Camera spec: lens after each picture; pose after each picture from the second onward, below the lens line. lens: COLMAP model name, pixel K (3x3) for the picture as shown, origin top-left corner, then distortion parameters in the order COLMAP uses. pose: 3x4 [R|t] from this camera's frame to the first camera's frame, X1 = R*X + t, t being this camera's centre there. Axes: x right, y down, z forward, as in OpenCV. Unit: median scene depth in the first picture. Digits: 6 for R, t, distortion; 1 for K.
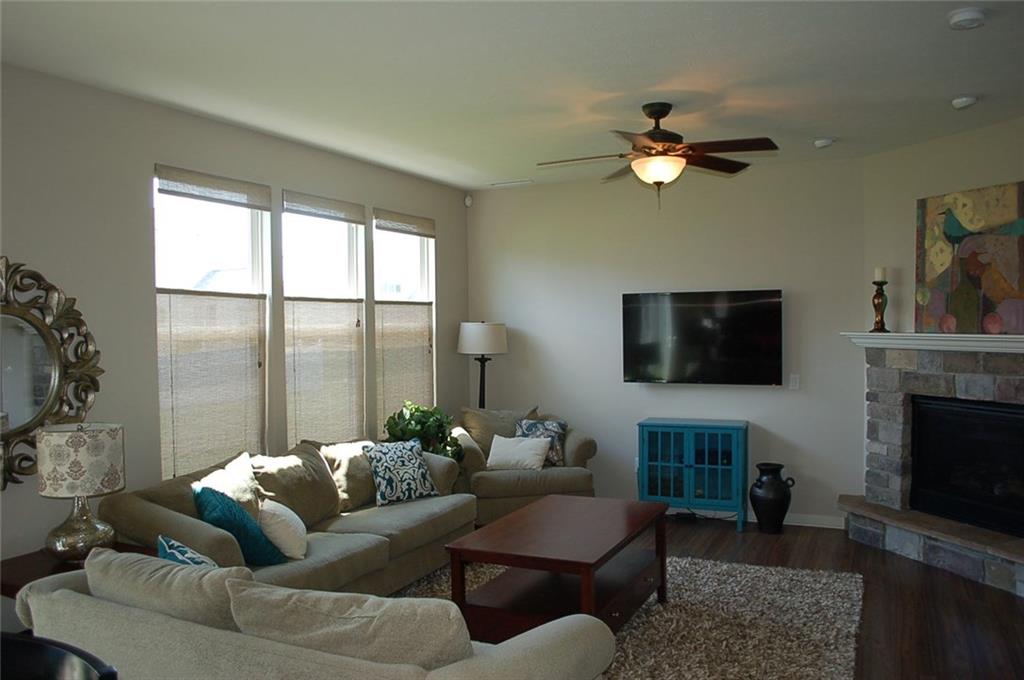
lens RADIAL K [[805.9, 0, 512.0], [0, 805.9, 340.0], [0, 0, 1]] dist [-0.010567, -0.081321]
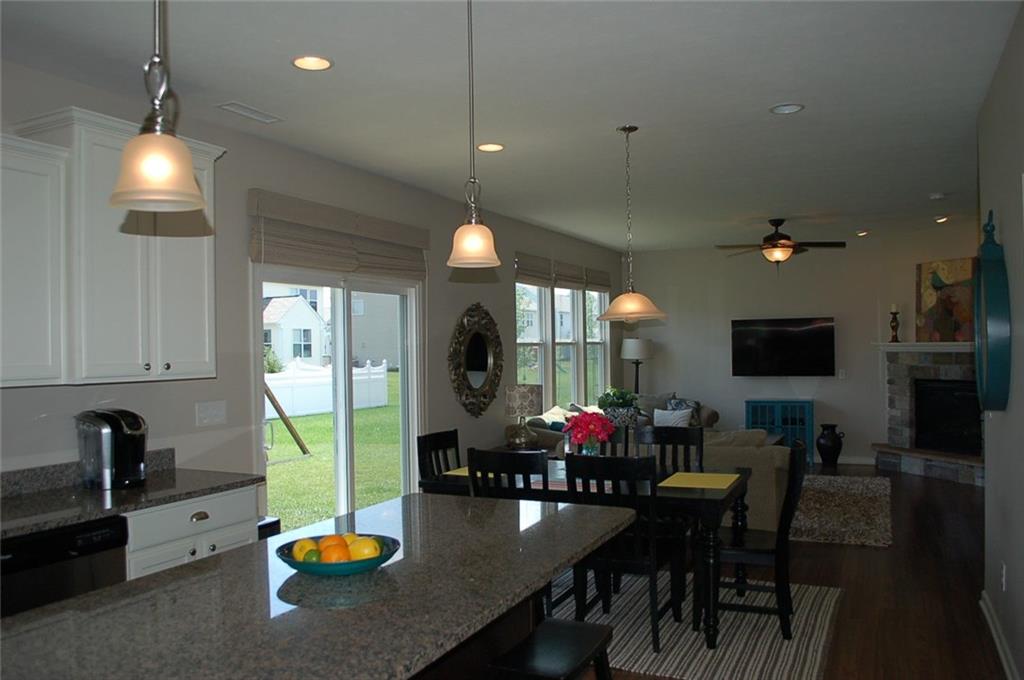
lens RADIAL K [[805.9, 0, 512.0], [0, 805.9, 340.0], [0, 0, 1]] dist [-0.010567, -0.081321]
pose [[0.999991, -0.004318, -0.000051, -0.350194], [0.004314, 0.999541, -0.029971, 0.032544], [0.000181, 0.029971, 0.999551, -0.690249]]
